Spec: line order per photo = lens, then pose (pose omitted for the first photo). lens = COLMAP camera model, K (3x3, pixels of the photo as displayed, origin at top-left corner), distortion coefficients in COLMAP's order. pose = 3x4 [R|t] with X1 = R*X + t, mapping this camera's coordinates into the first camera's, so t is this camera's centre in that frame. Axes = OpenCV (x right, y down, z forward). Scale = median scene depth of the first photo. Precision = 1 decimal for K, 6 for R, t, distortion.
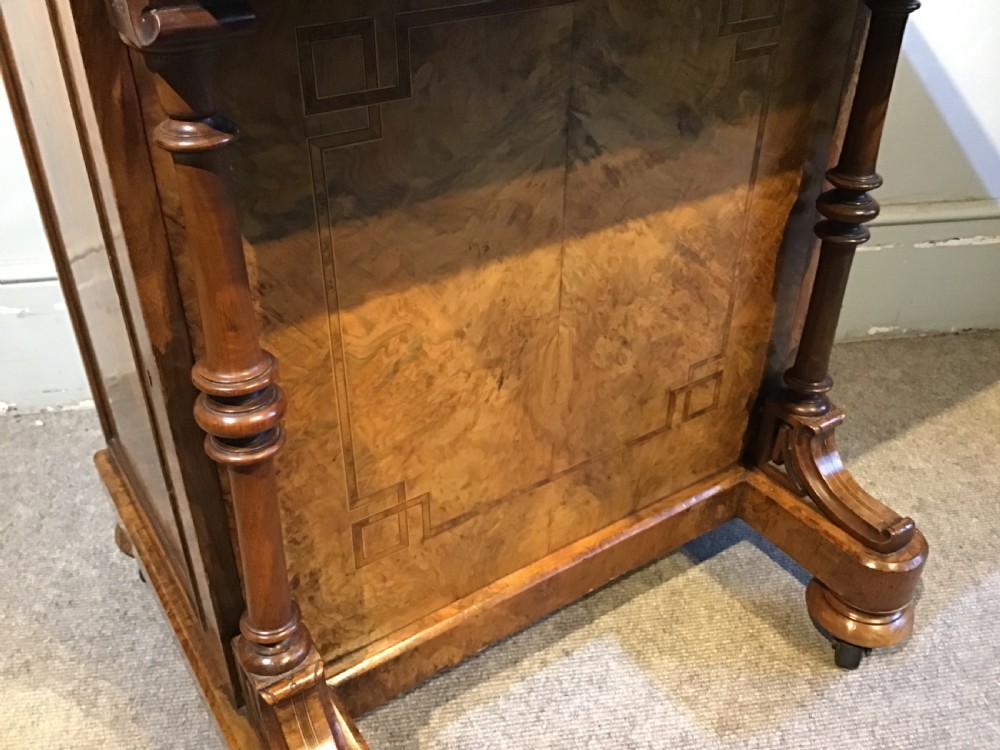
lens RADIAL K [[918.0, 0, 499.3], [0, 918.0, 370.2], [0, 0, 1]] dist [0.102622, -0.212680]
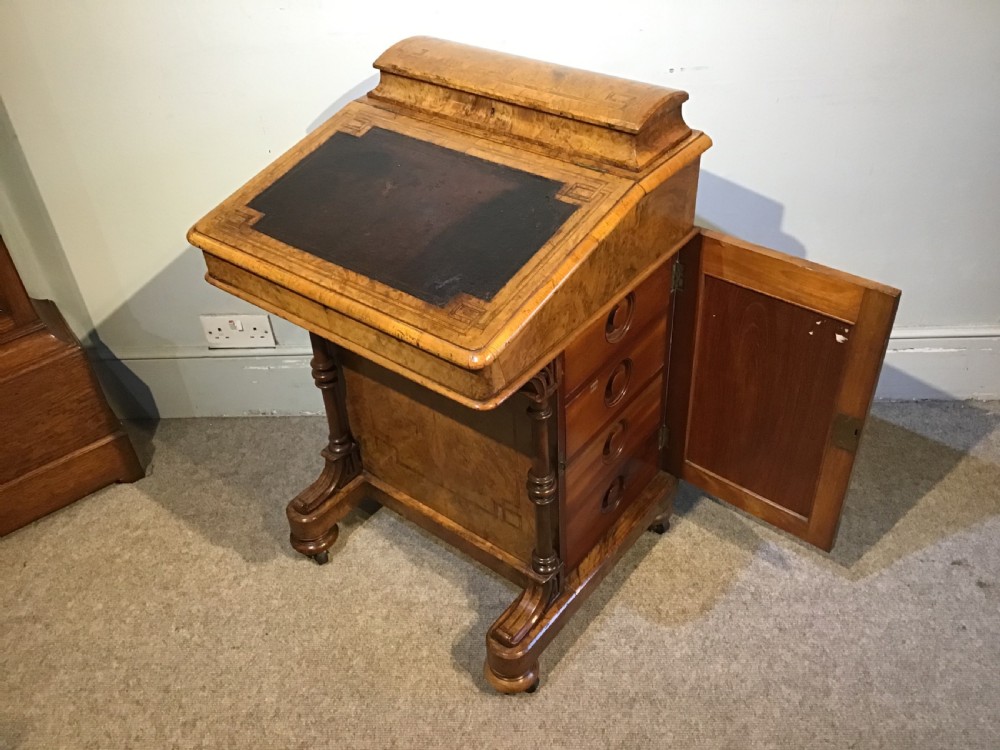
lens RADIAL K [[913.2, 0, 499.0], [0, 913.2, 372.9], [0, 0, 1]] dist [0.140492, -0.300920]
pose [[0.979737, 0.068166, -0.188332, 0.141386], [-0.050059, 0.993799, 0.099287, -0.346458], [0.193932, -0.087847, 0.977074, -1.136594]]
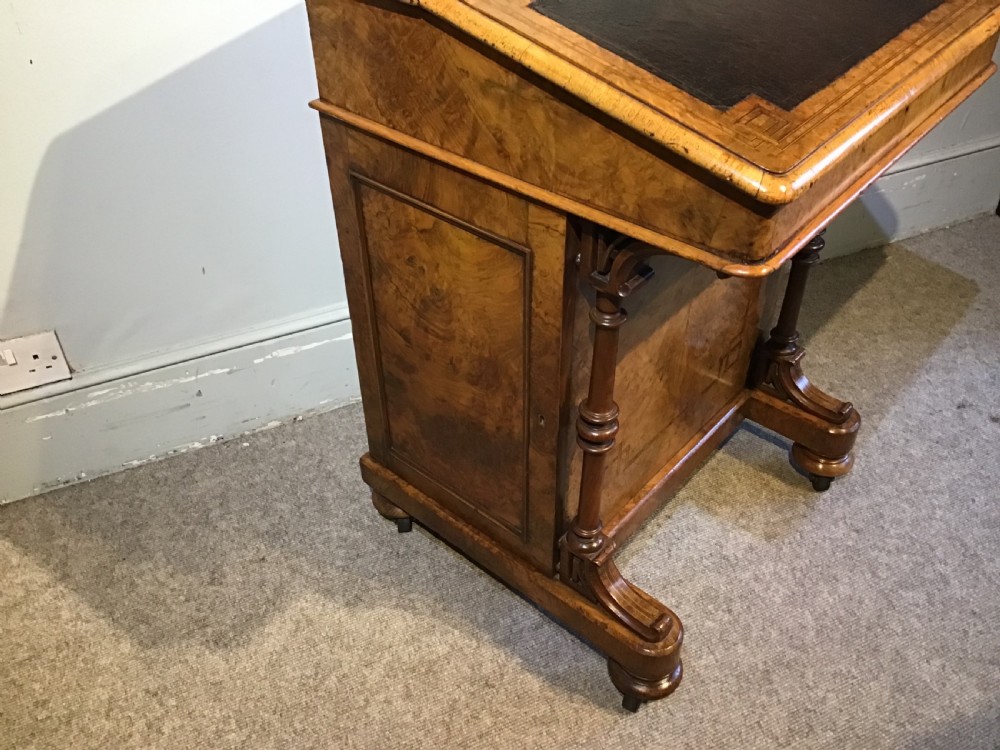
lens RADIAL K [[913.2, 0, 499.0], [0, 913.2, 372.9], [0, 0, 1]] dist [0.140492, -0.300920]
pose [[0.963375, -0.184124, 0.194955, -0.540670], [0.160969, 0.978528, 0.128734, -0.232925], [-0.214472, -0.092637, 0.972327, -0.578634]]
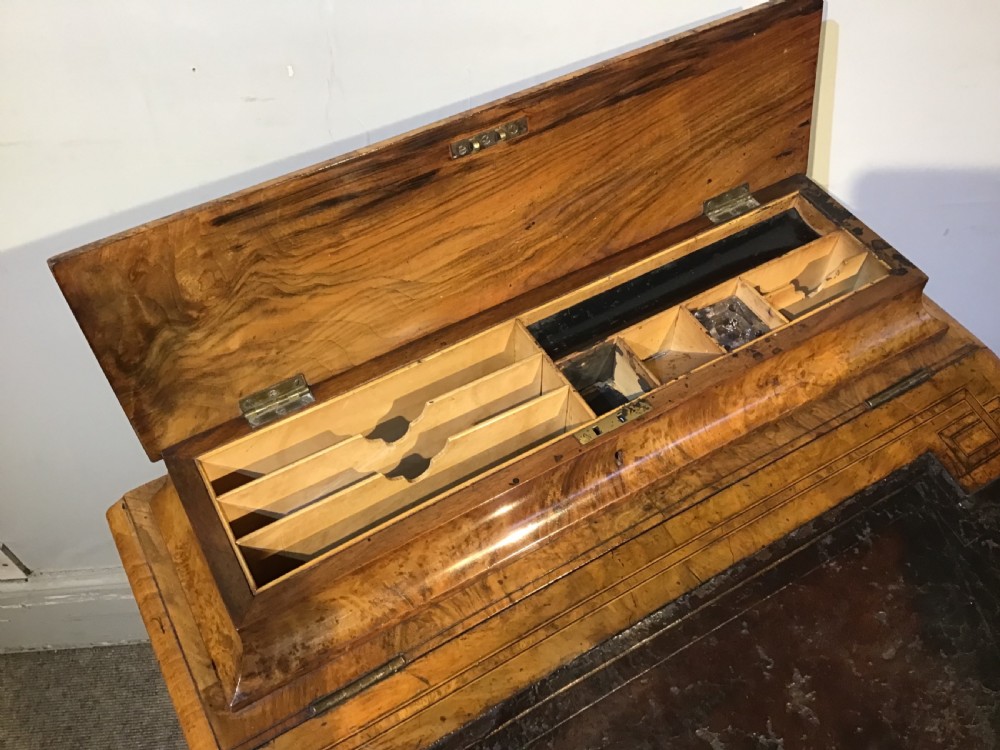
lens RADIAL K [[918.0, 0, 499.3], [0, 918.0, 370.2], [0, 0, 1]] dist [0.102622, -0.212680]
pose [[0.997917, 0.046267, -0.044966, -0.145752], [-0.029597, 0.947578, 0.318150, -0.969135], [0.057328, -0.316156, 0.946973, 0.000977]]
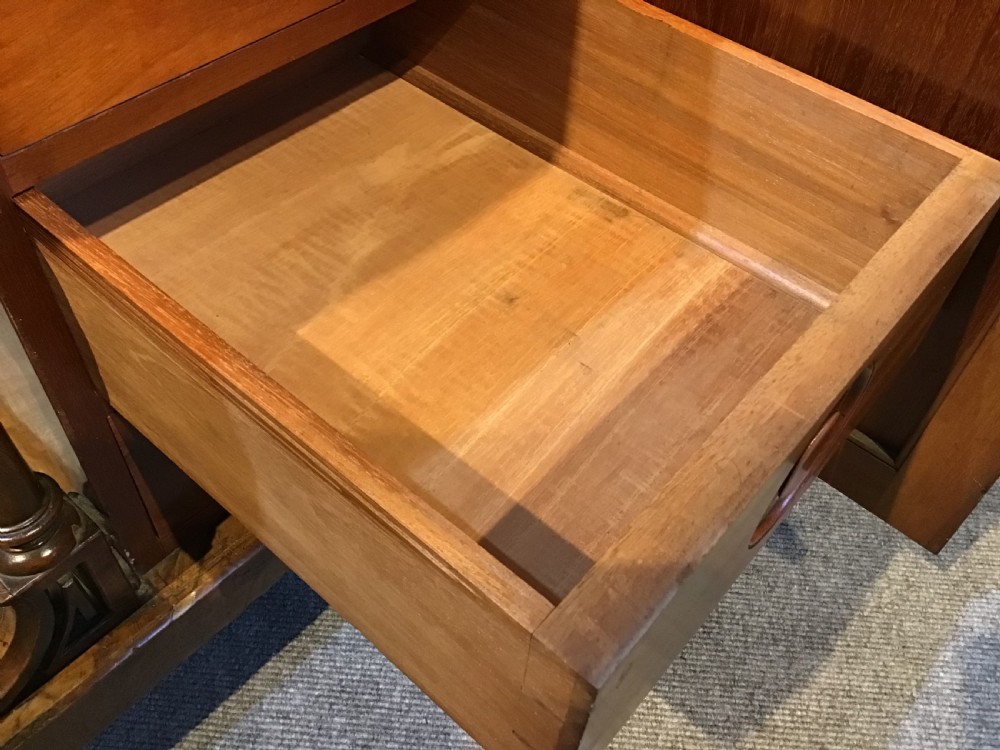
lens RADIAL K [[917.5, 0, 500.0], [0, 917.5, 375.0], [0, 0, 1]] dist [0.094613, -0.214612]
pose [[0.971473, 0.202042, -0.124175, 0.231207], [-0.162457, 0.948429, 0.272193, -0.056623], [0.172766, -0.244255, 0.954197, 0.259396]]
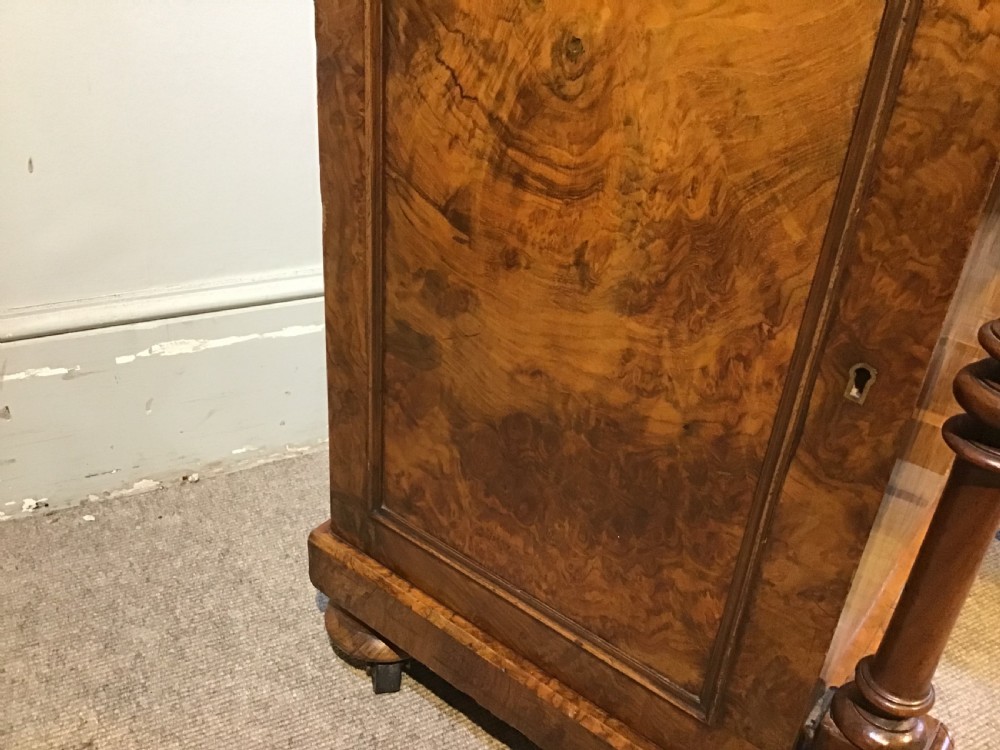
lens RADIAL K [[917.5, 0, 500.0], [0, 917.5, 375.0], [0, 0, 1]] dist [0.094613, -0.214612]
pose [[0.946789, -0.105964, 0.303911, -0.562707], [0.116725, 0.993012, -0.017408, -0.009044], [-0.299943, 0.051956, 0.952541, 0.256216]]
